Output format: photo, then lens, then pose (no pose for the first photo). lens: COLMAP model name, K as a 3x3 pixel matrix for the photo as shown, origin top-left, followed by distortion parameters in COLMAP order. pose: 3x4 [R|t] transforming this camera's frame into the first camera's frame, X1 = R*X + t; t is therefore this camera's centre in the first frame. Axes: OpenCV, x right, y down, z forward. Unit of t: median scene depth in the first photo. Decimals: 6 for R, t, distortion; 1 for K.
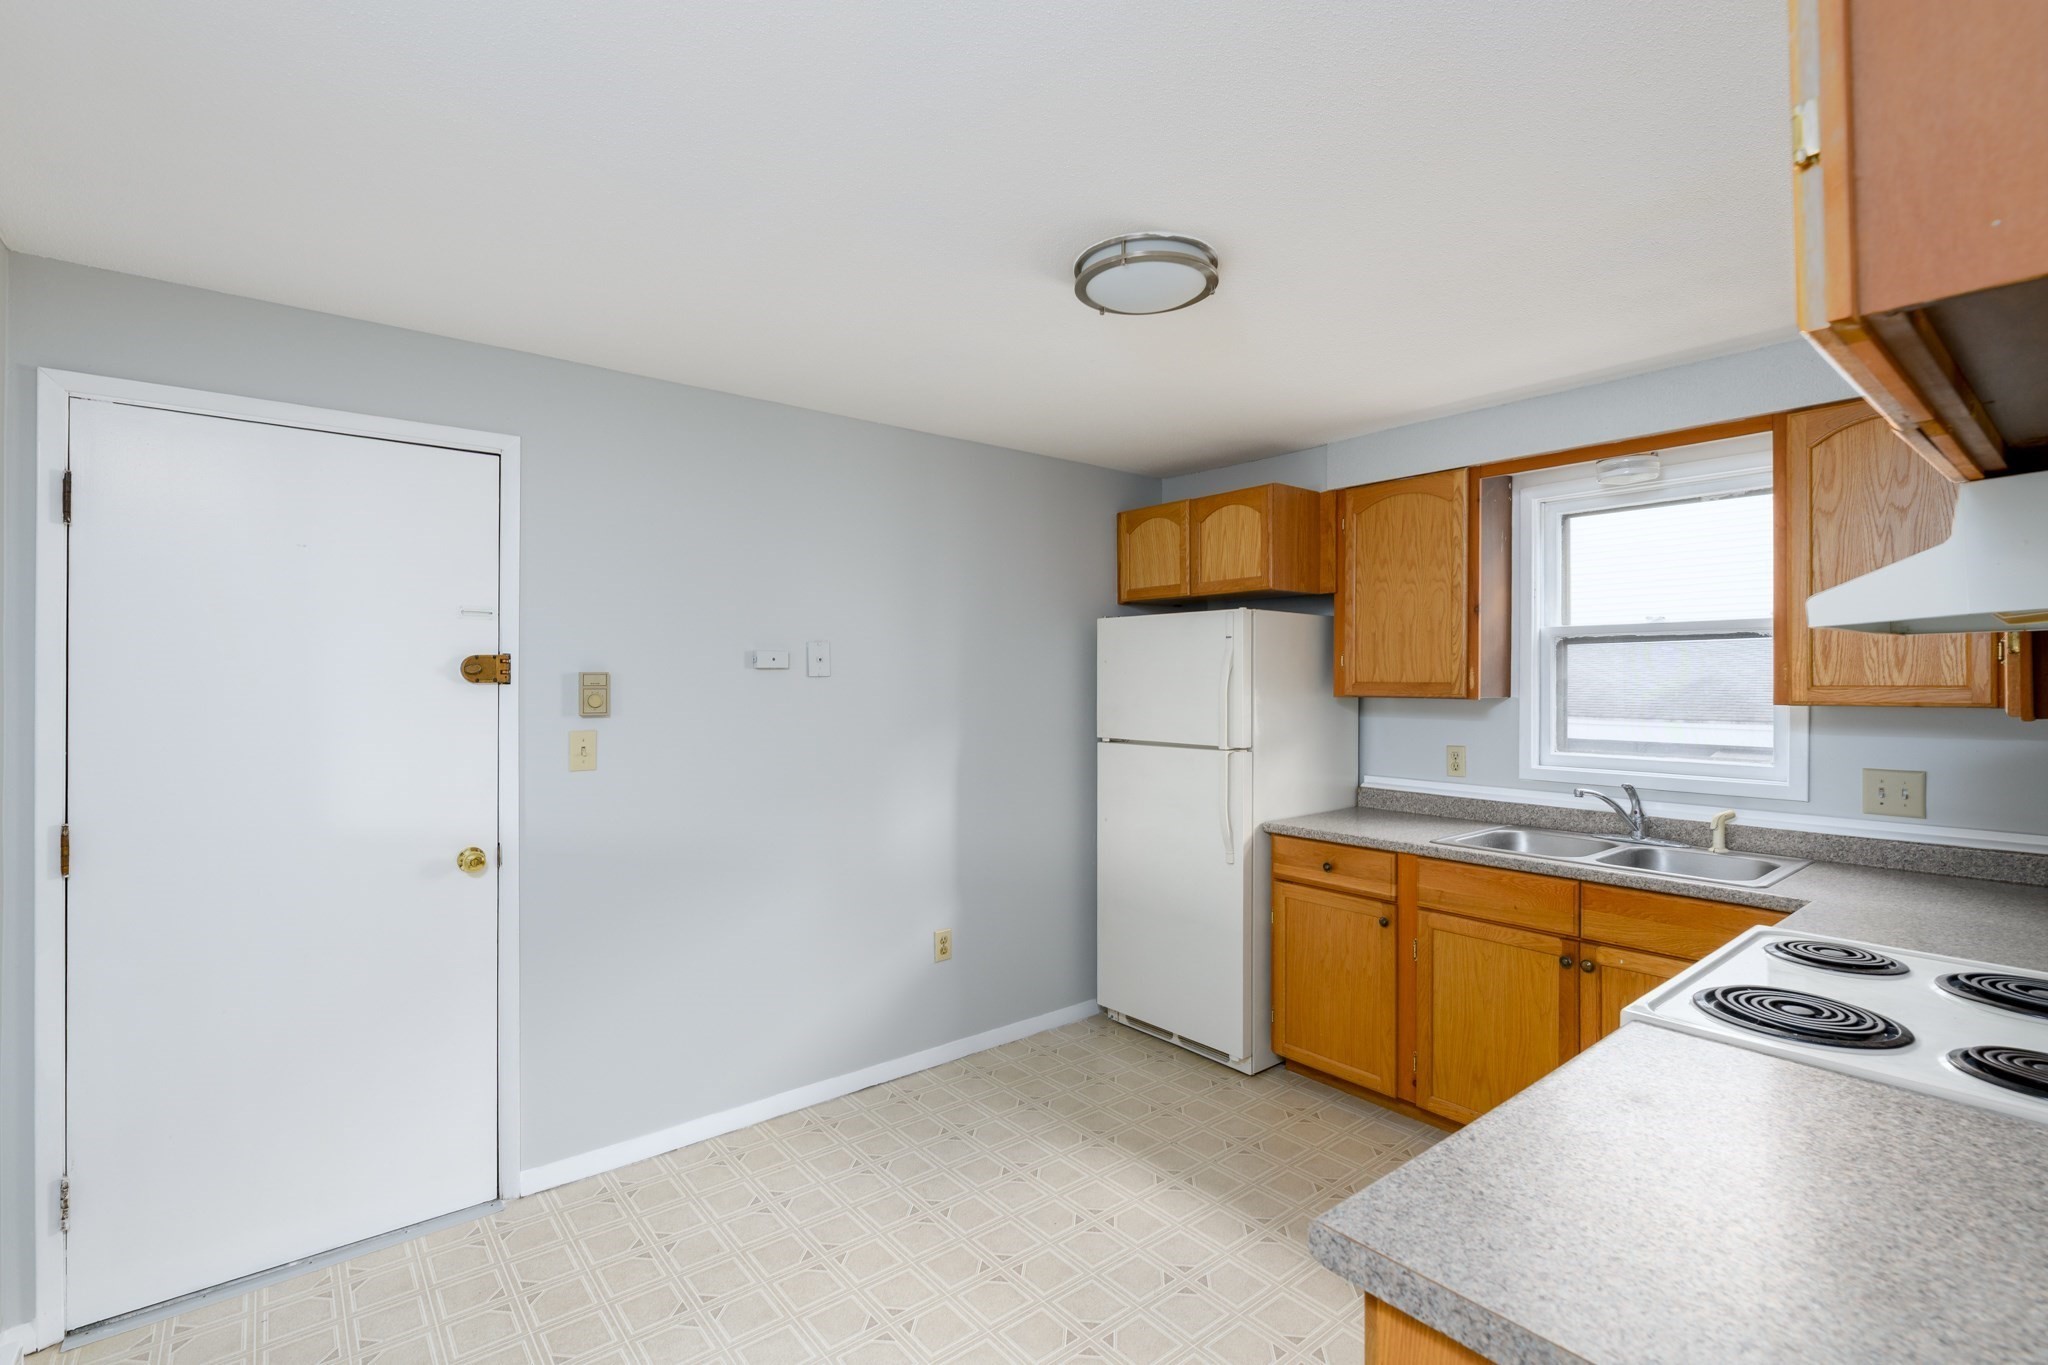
lens RADIAL K [[933.6, 0, 1018.9], [0, 933.6, 678.3], [0, 0, 1]] dist [0.004952, 0.000195]
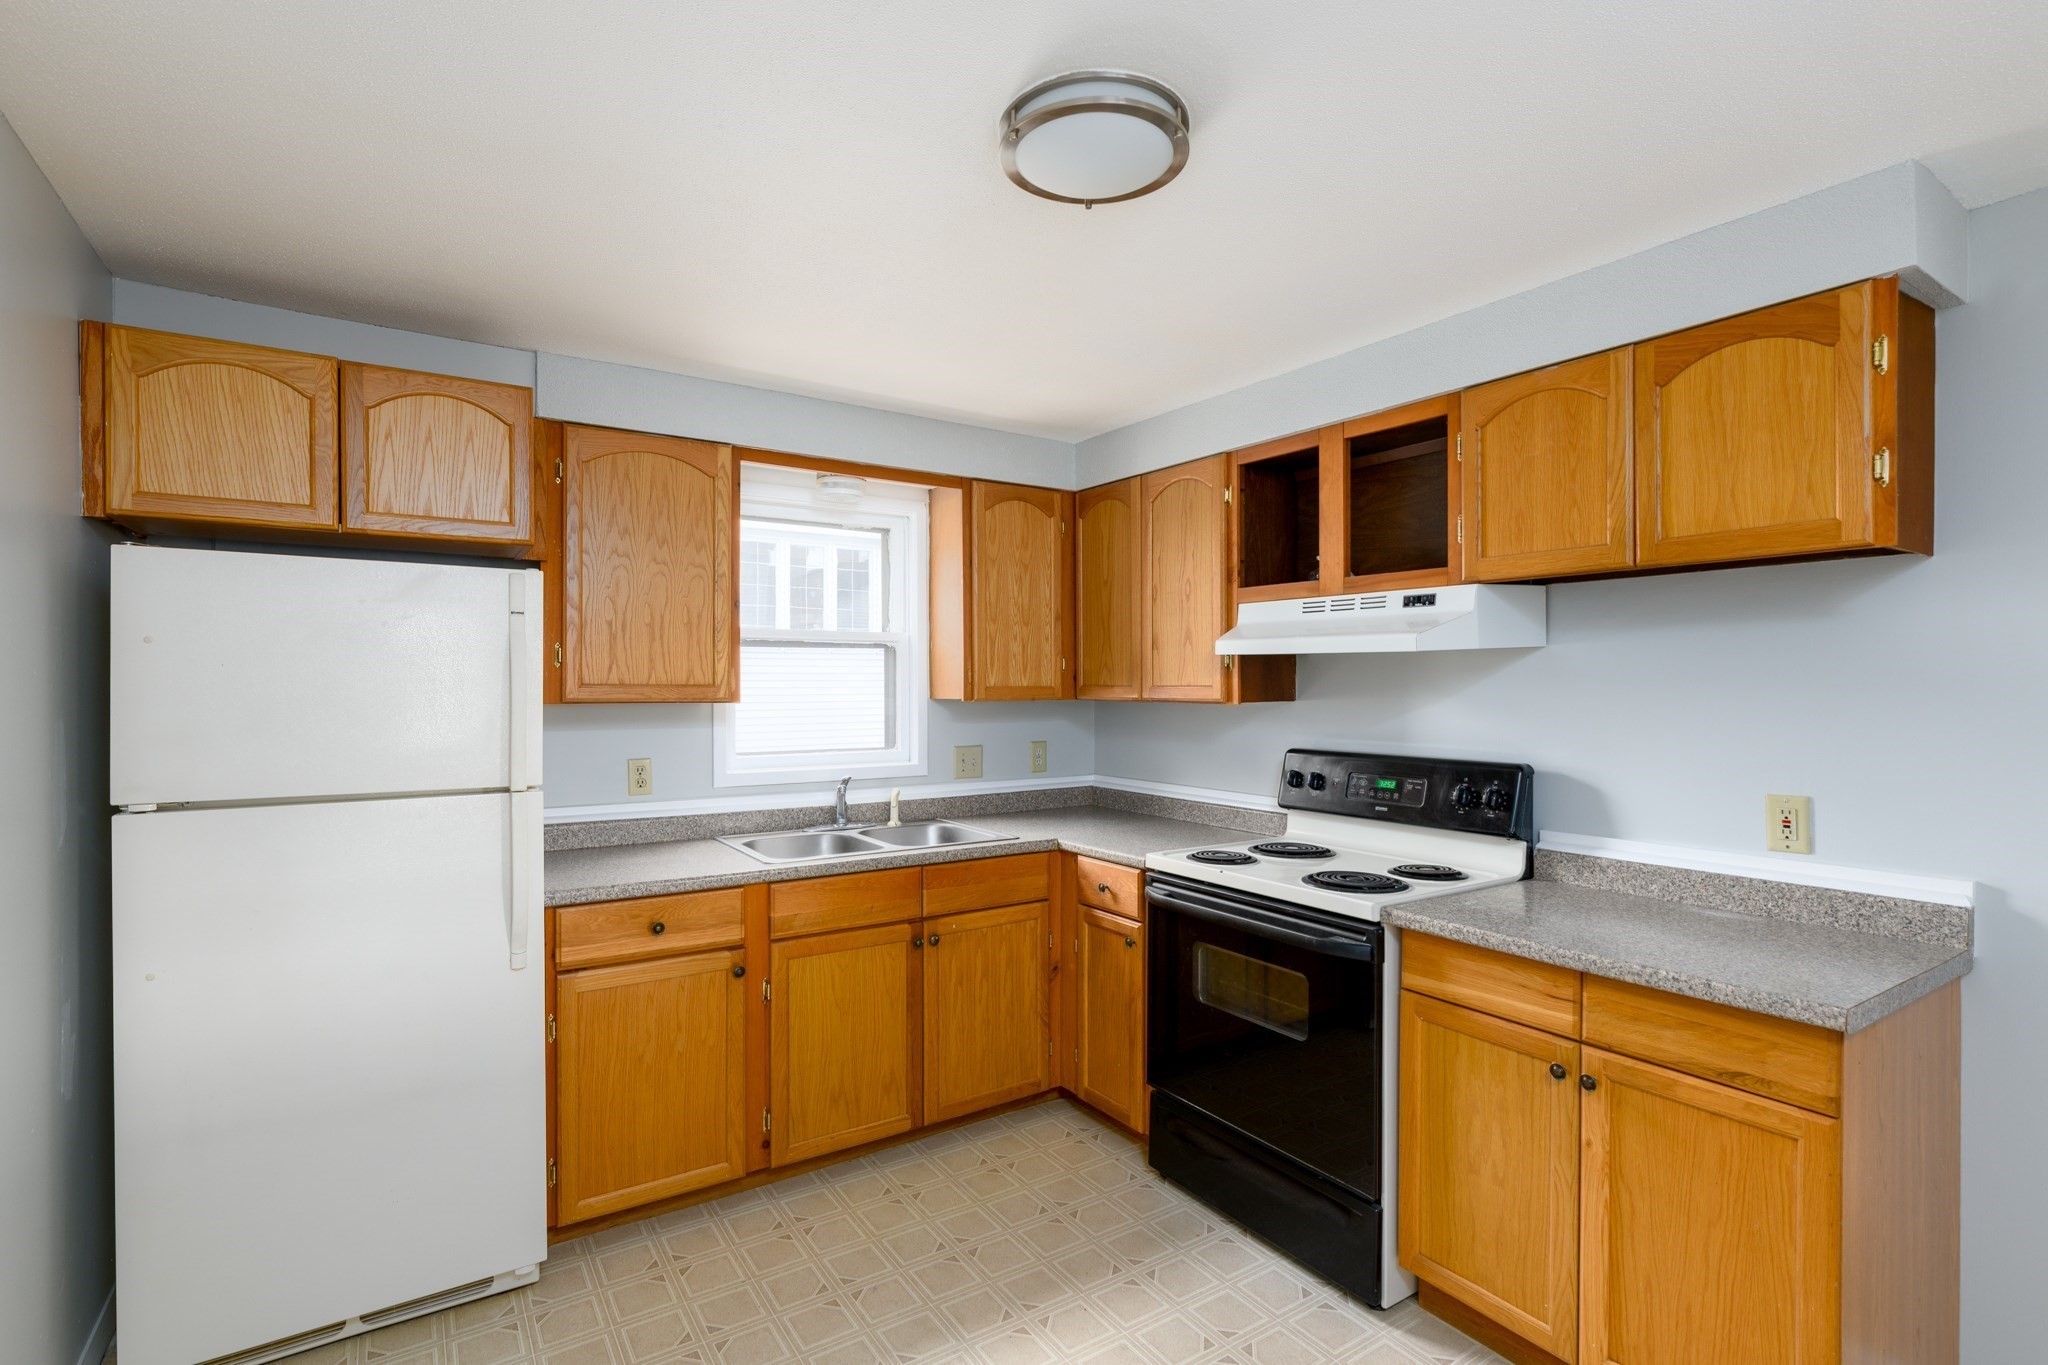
lens RADIAL K [[983.8, 0, 1017.9], [0, 983.8, 683.7], [0, 0, 1]] dist [0.001215, 0.000757]
pose [[0.099075, 0.002163, 0.995078, -0.430240], [-0.000151, 0.999998, -0.002159, 0.005895], [-0.995080, 0.000063, 0.099075, 0.625526]]
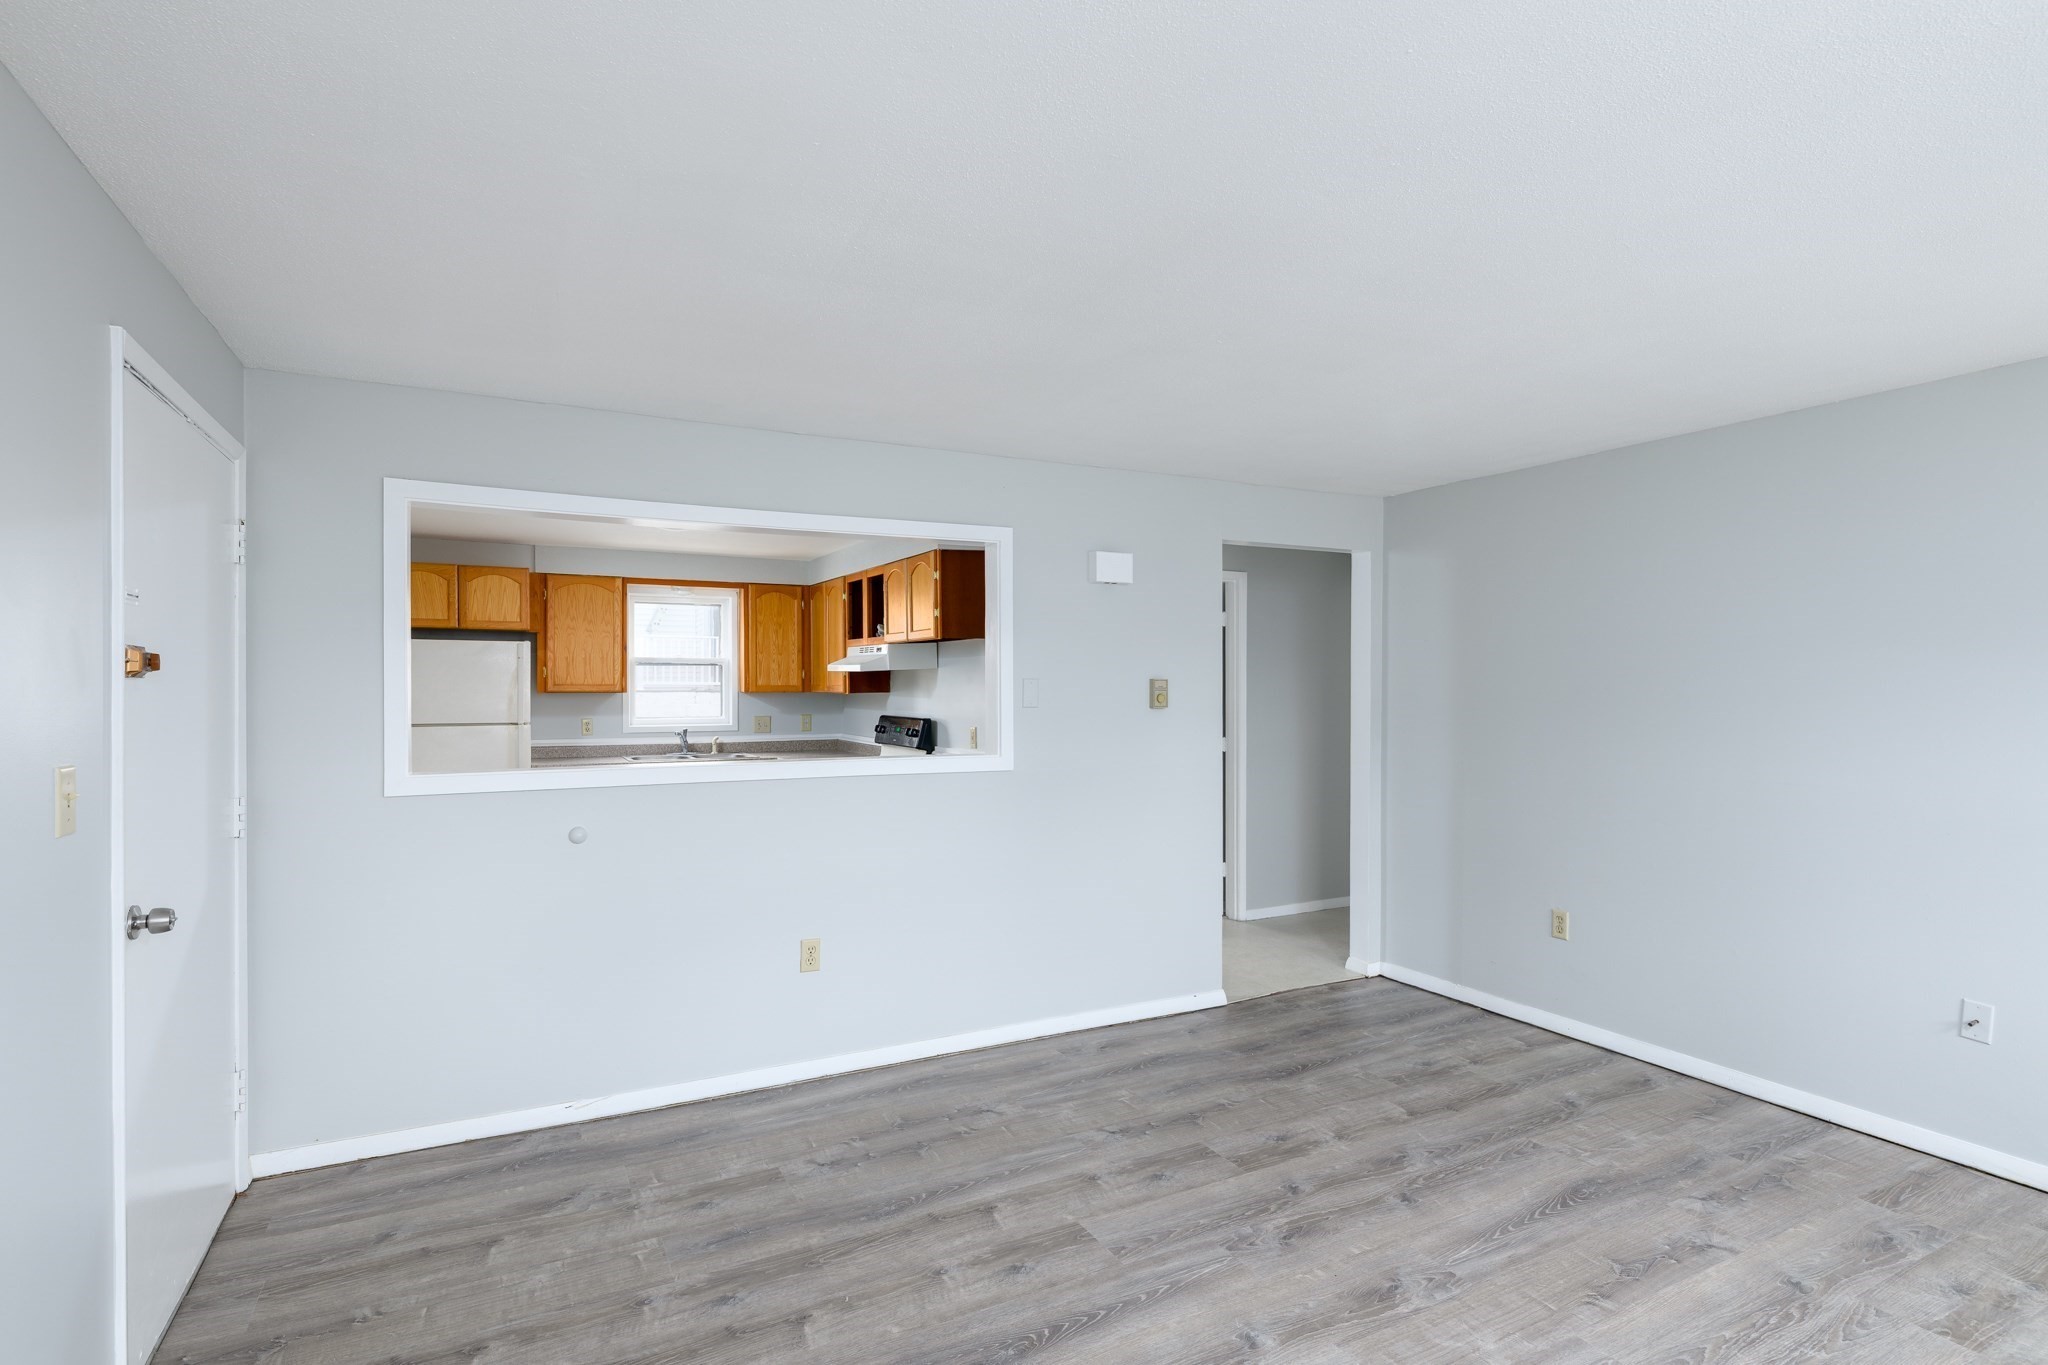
lens RADIAL K [[1044.2, 0, 1015.7], [0, 1044.2, 687.1], [0, 0, 1]] dist [-0.005542, -0.001692]
pose [[0.207466, -0.003307, 0.978237, -1.510830], [0.000055, 0.999994, 0.003369, 0.001972], [-0.978242, -0.000645, 0.207465, -0.281480]]
